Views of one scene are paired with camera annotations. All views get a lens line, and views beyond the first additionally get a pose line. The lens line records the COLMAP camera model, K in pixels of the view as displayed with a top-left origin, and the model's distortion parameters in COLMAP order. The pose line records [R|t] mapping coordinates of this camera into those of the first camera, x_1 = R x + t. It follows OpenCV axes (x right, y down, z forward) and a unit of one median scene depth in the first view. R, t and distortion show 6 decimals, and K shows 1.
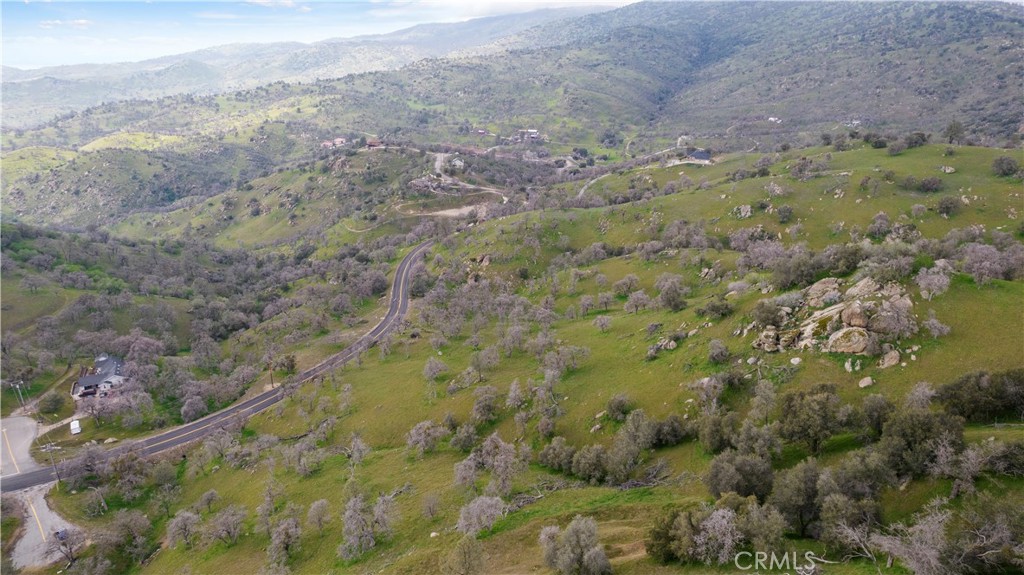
lens RADIAL K [[654.9, 0, 512.0], [0, 654.9, 287.5], [0, 0, 1]] dist [-0.082780, 0.073877]
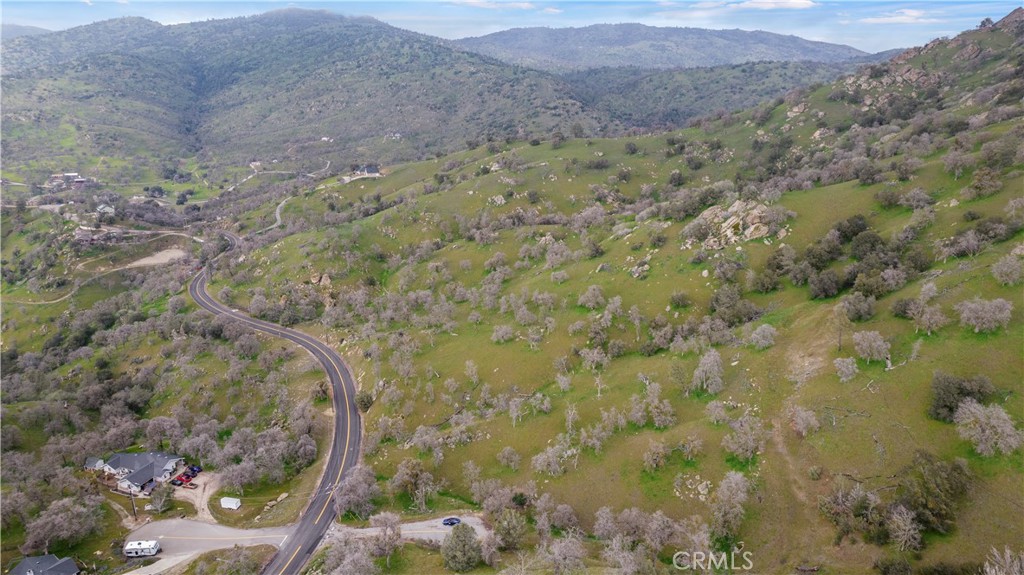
lens RADIAL K [[654.9, 0, 512.0], [0, 654.9, 287.5], [0, 0, 1]] dist [-0.082780, 0.073877]
pose [[0.718552, -0.216531, 0.660907, -0.151448], [0.240404, 0.969050, 0.056114, -0.004328], [-0.652602, 0.118564, 0.748367, 0.007865]]
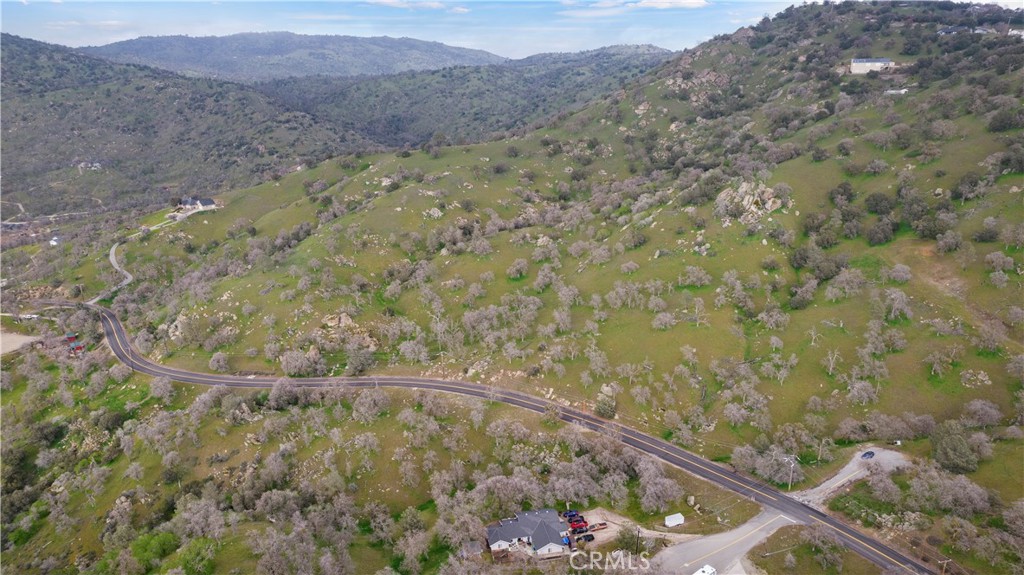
lens RADIAL K [[654.9, 0, 512.0], [0, 654.9, 287.5], [0, 0, 1]] dist [-0.082780, 0.073877]
pose [[0.265428, -0.301345, 0.915827, -0.238614], [0.352614, 0.914432, 0.198690, -0.053544], [-0.897336, 0.270196, 0.348975, 0.131700]]
